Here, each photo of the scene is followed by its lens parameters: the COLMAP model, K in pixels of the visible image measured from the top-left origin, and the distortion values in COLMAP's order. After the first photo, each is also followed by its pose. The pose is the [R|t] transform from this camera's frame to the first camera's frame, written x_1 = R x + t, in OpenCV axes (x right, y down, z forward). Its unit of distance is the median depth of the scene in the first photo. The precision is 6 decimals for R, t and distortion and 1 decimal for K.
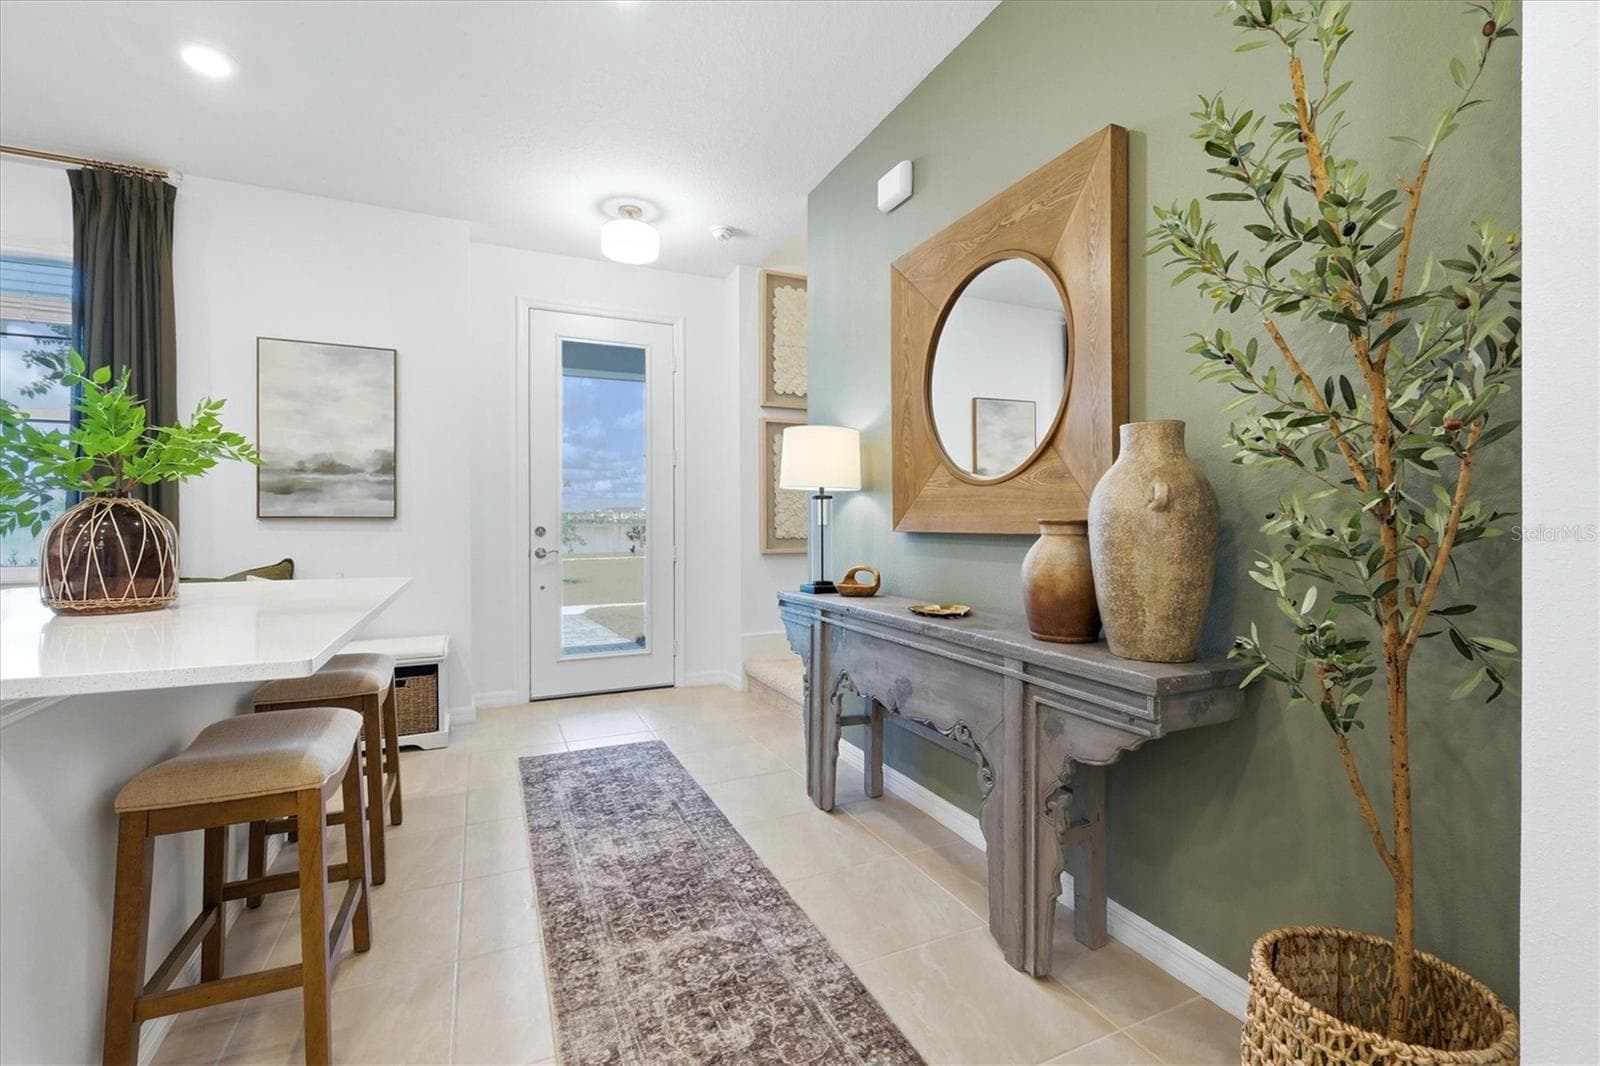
lens RADIAL K [[685.9, 0, 794.2], [0, 685.9, 533.5], [0, 0, 1]] dist [-0.011825, 0.001780]
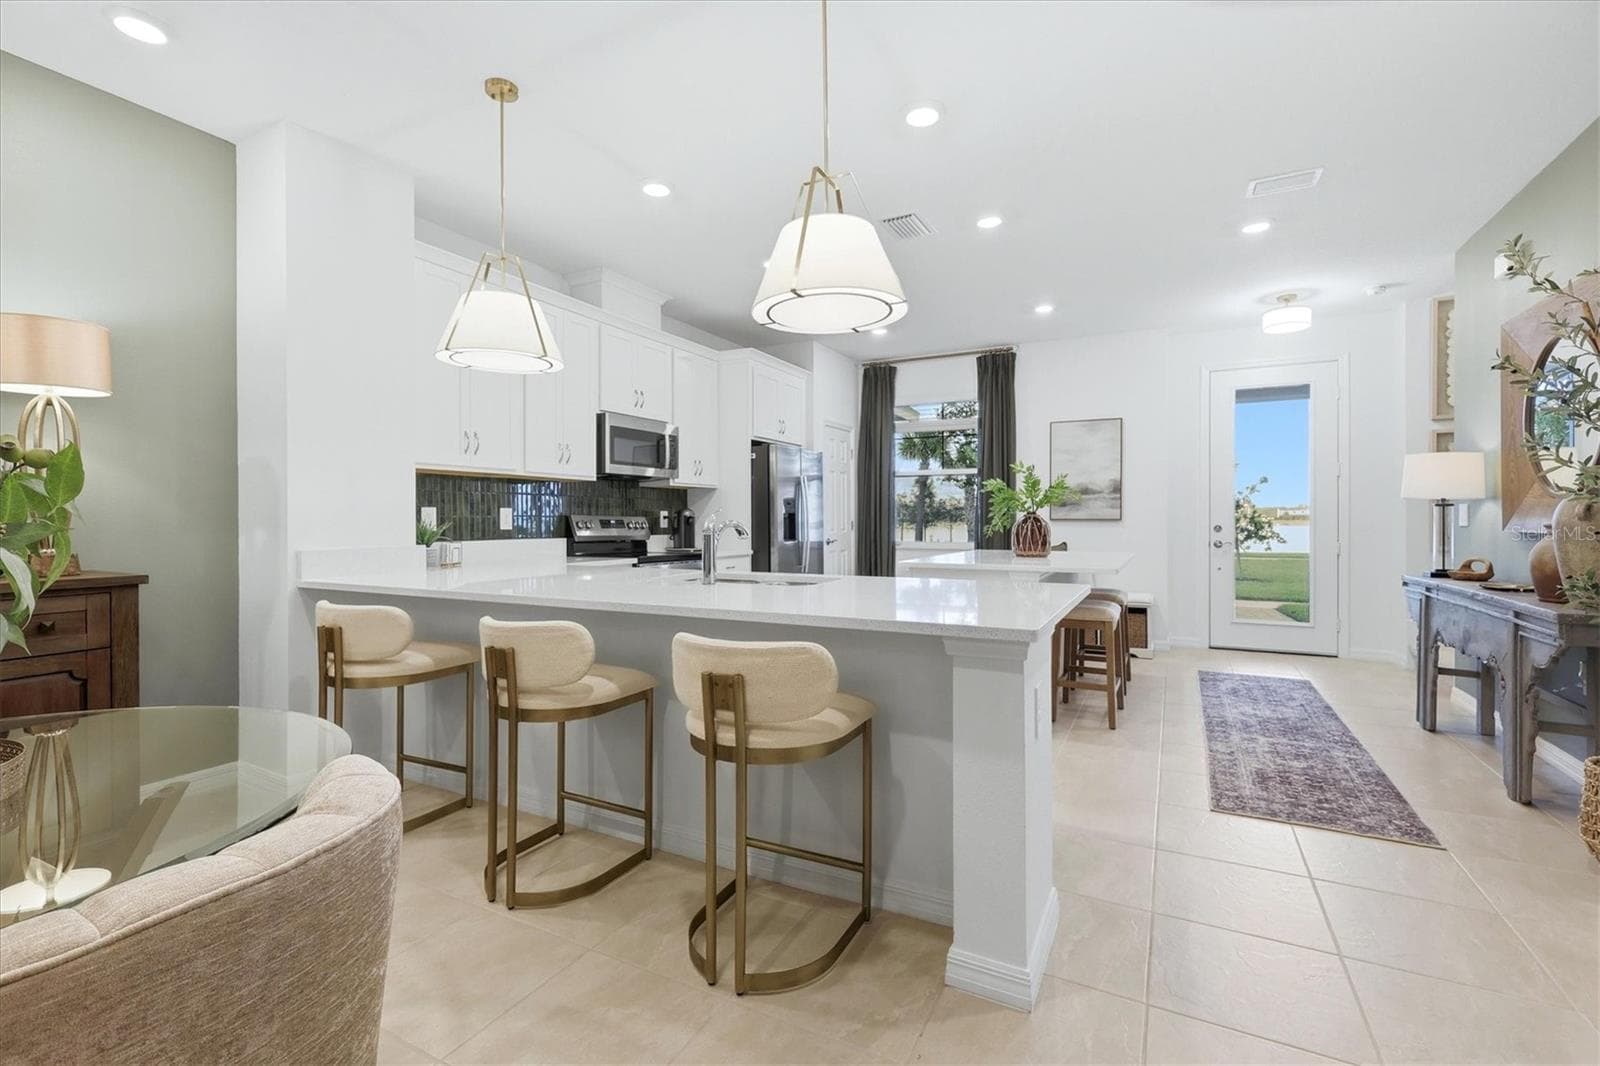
lens RADIAL K [[685.9, 0, 805.1], [0, 685.9, 523.4], [0, 0, 1]] dist [-0.011825, 0.001780]
pose [[0.606340, 0.005022, -0.795189, 0.313198], [-0.012211, 0.999921, -0.002996, 0.001058], [0.795112, 0.011526, 0.606354, -0.709544]]
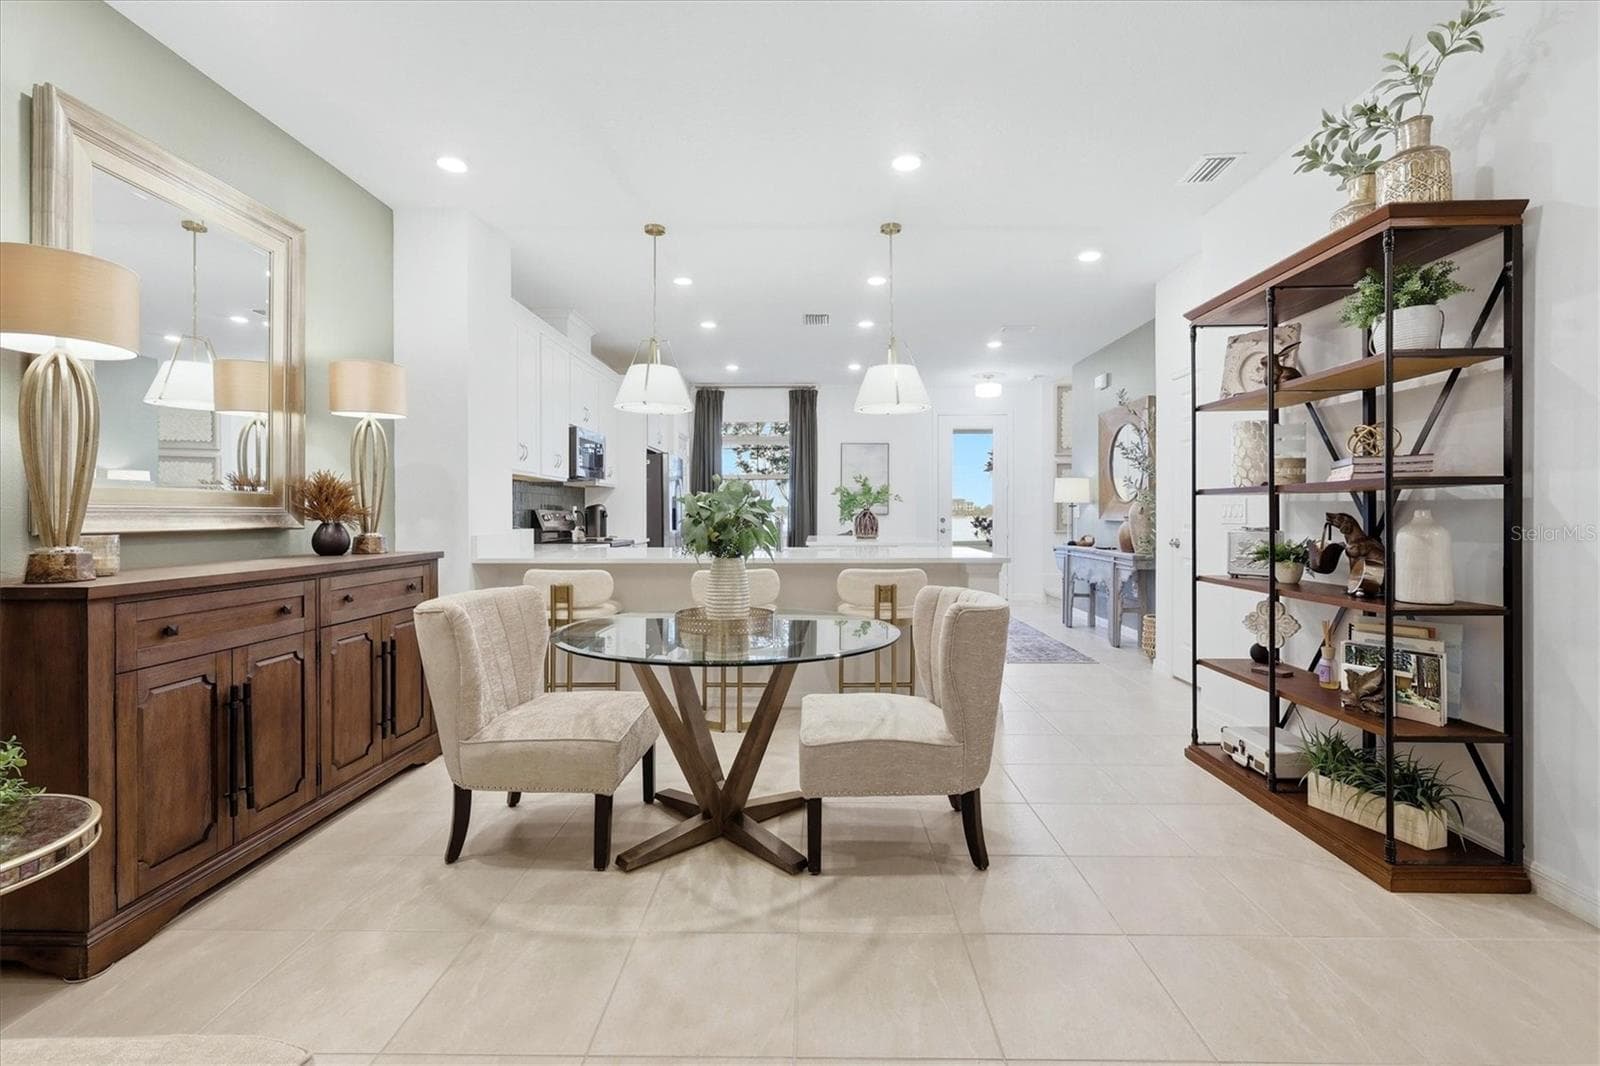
lens RADIAL K [[685.9, 0, 803.7], [0, 685.9, 518.1], [0, 0, 1]] dist [-0.011825, 0.001780]
pose [[0.898656, 0.004057, -0.438636, 0.232451], [-0.008465, 0.999931, -0.008094, 0.015993], [0.438573, 0.010987, 0.898629, -1.477639]]
